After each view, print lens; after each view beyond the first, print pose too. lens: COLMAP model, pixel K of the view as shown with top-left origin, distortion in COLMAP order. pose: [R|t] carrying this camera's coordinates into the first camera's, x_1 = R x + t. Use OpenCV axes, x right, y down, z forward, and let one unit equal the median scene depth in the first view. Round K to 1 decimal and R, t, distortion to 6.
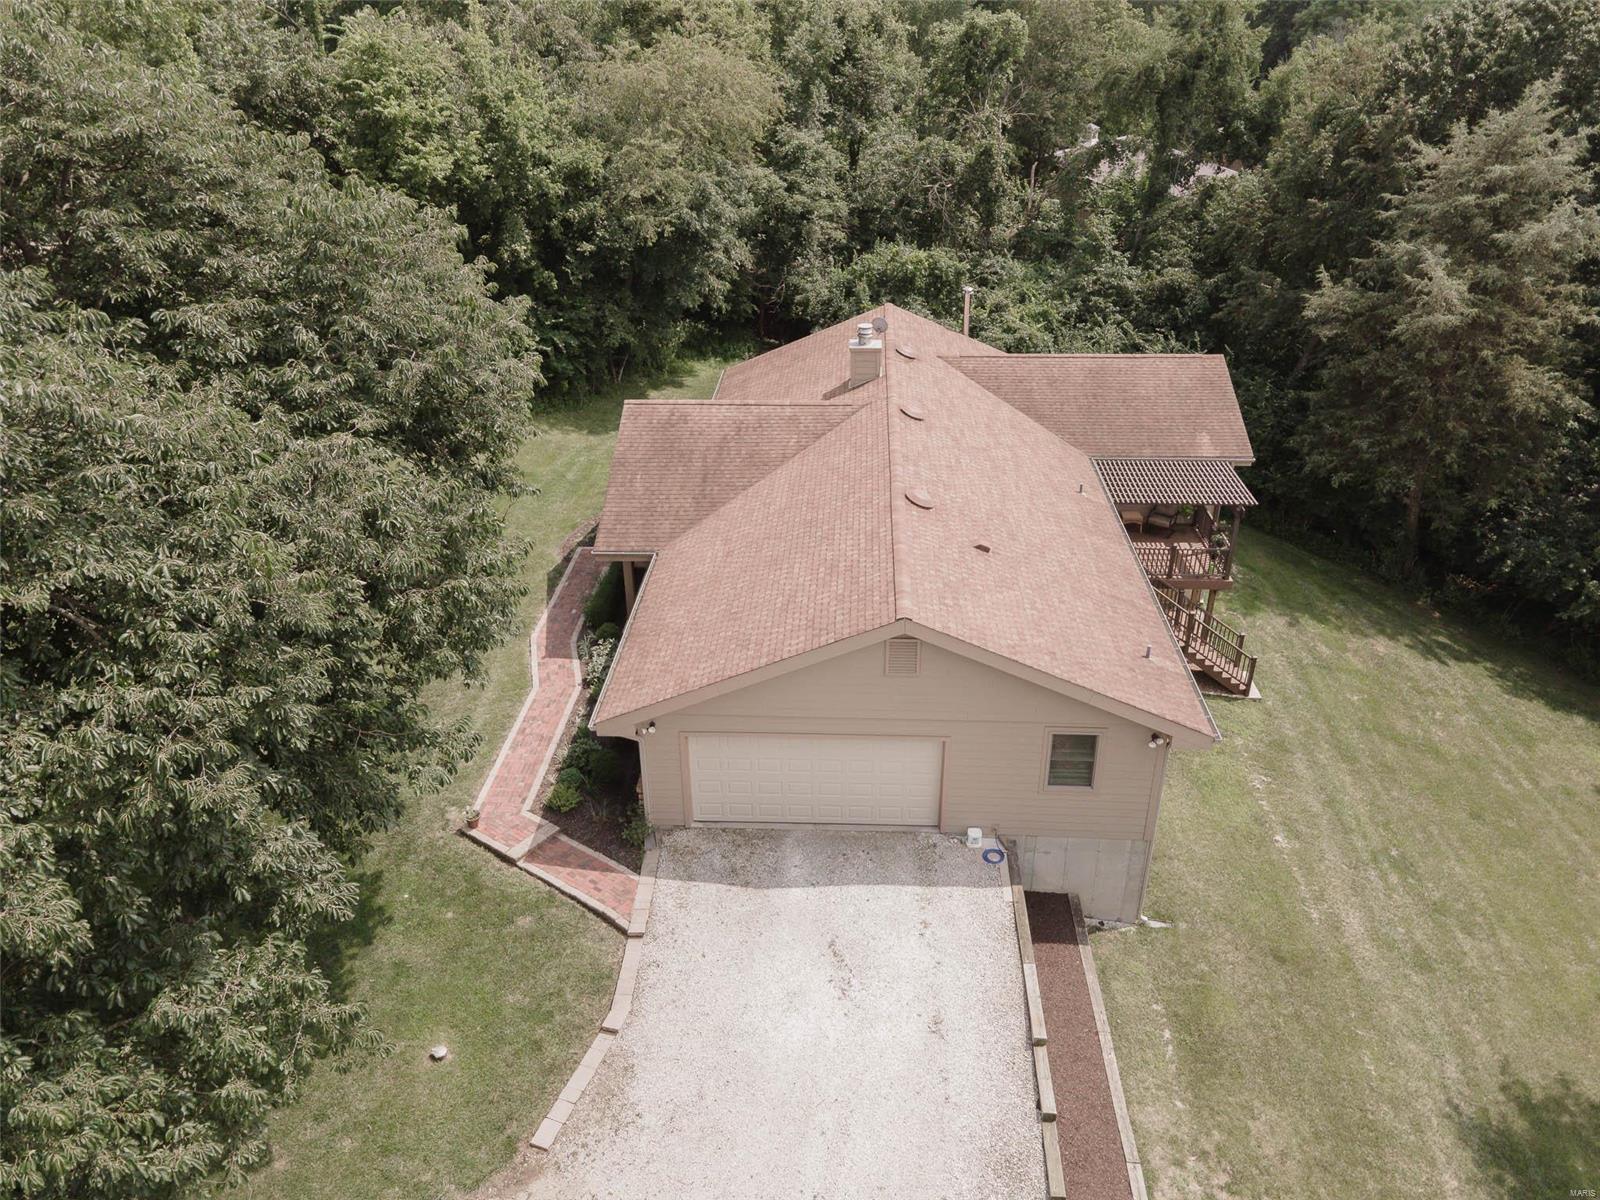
lens RADIAL K [[1143.4, 0, 800.0], [0, 1143.4, 600.0], [0, 0, 1]] dist [0.022648, 0.002535]
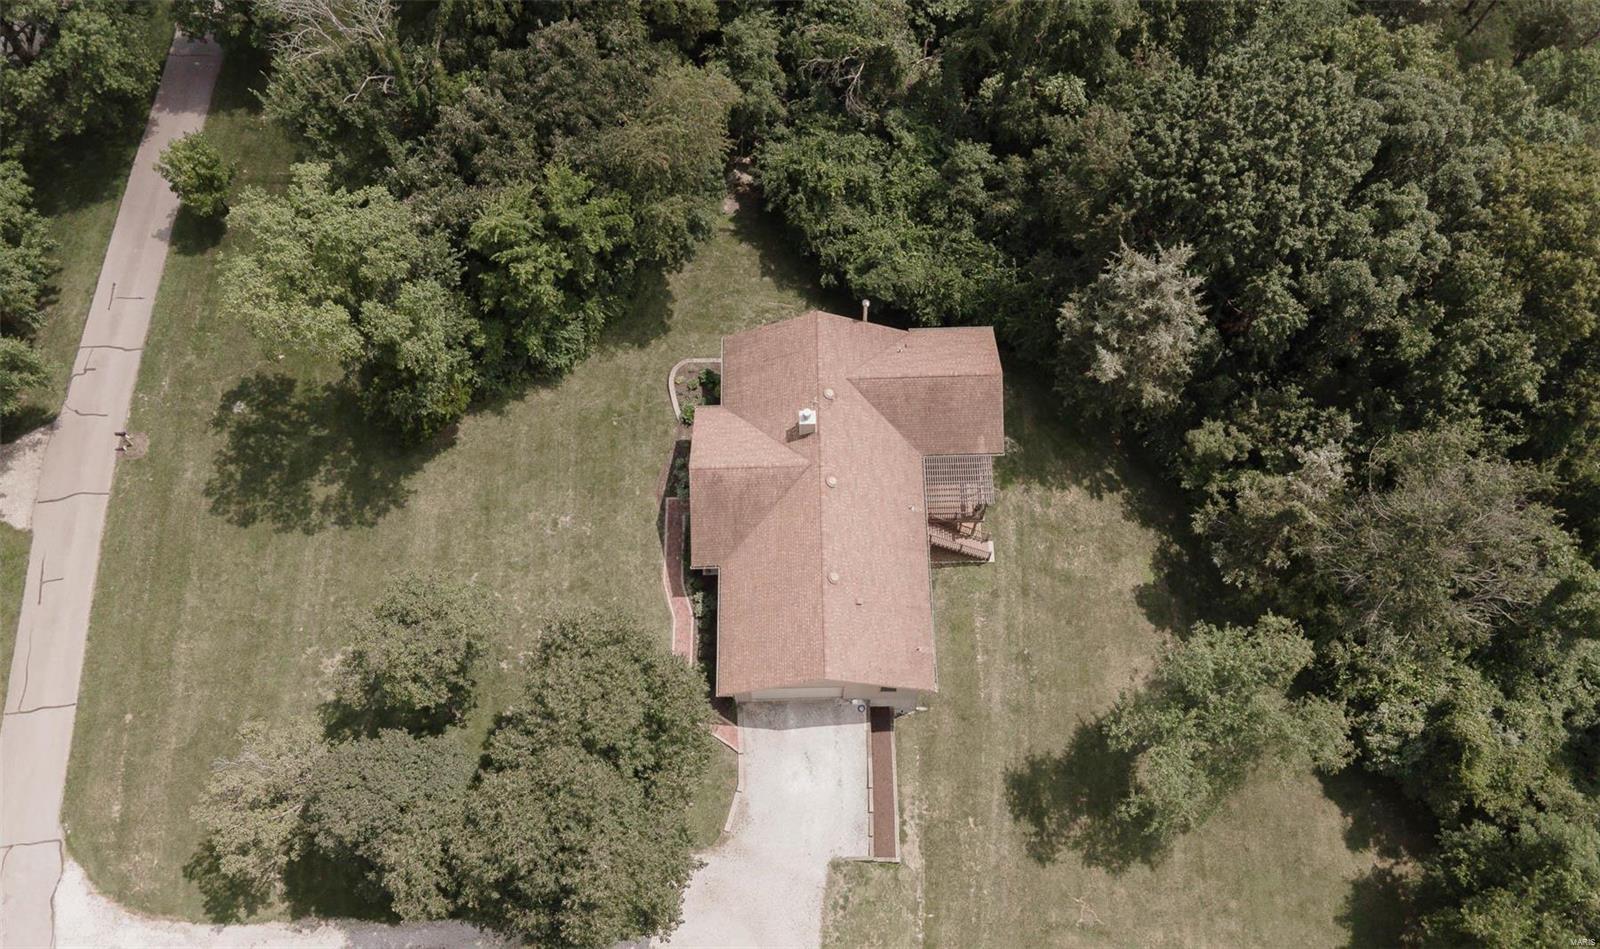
lens RADIAL K [[1331.2, 0, 800.0], [0, 1331.2, 474.5], [0, 0, 1]] dist [0.000678, 0.000265]
pose [[0.997712, -0.064347, 0.020730, -0.012435], [0.037318, 0.779900, 0.624791, -2.290383], [-0.056371, -0.622588, 0.780517, -1.192991]]
